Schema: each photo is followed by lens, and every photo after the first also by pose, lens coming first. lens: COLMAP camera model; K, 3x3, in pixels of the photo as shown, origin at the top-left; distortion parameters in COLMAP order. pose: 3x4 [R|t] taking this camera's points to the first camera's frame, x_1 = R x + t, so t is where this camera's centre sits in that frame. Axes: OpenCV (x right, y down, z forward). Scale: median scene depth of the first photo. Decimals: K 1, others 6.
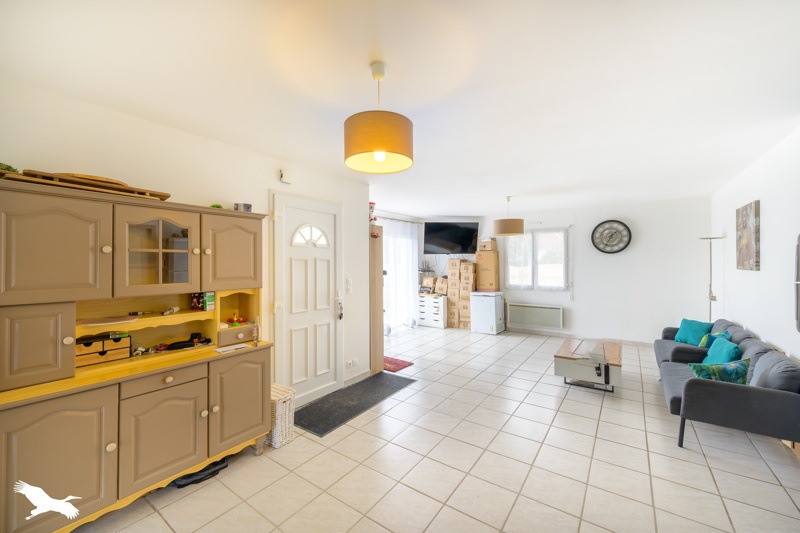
lens RADIAL K [[320.4, 0, 410.8], [0, 320.4, 261.3], [0, 0, 1]] dist [-0.000479, -0.000063]
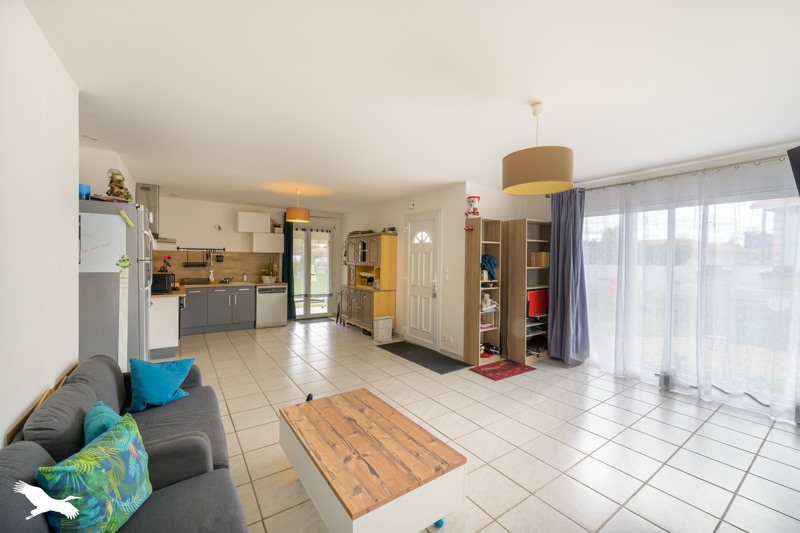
lens RADIAL K [[320.4, 0, 410.8], [0, 320.4, 261.3], [0, 0, 1]] dist [-0.000479, -0.000063]
pose [[-0.339572, 0.007538, -0.940550, 1.002054], [-0.007937, 0.999909, 0.010880, 0.015657], [0.940547, 0.011159, -0.339481, 1.286181]]
